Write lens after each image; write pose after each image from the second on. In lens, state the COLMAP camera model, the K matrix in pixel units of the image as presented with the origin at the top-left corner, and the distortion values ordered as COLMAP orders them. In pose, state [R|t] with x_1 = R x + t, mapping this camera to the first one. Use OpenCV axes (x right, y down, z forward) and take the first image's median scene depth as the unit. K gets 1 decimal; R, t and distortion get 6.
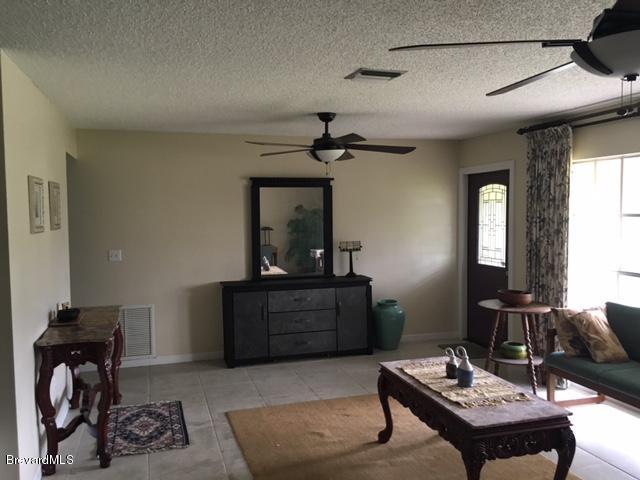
lens RADIAL K [[545.1, 0, 317.8], [0, 545.1, 240.2], [0, 0, 1]] dist [0.073519, -0.075913]
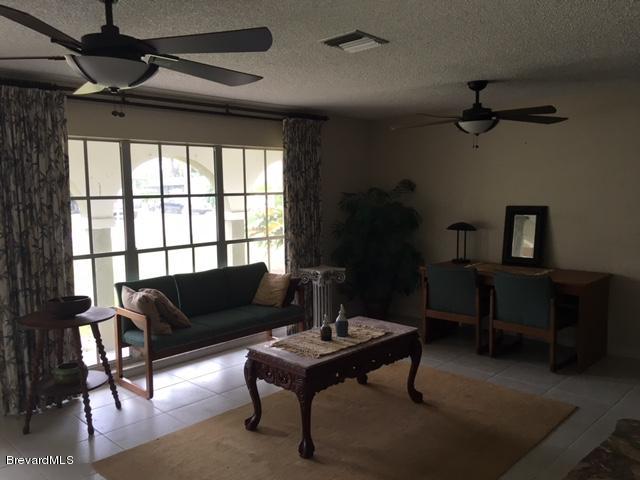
lens RADIAL K [[545.1, 0, 322.0], [0, 545.1, 241.7], [0, 0, 1]] dist [0.073519, -0.075913]
pose [[-0.479949, -0.071257, 0.874398, -0.485937], [0.066301, 0.990899, 0.117144, -0.052482], [-0.874788, 0.114197, -0.470857, 1.041647]]
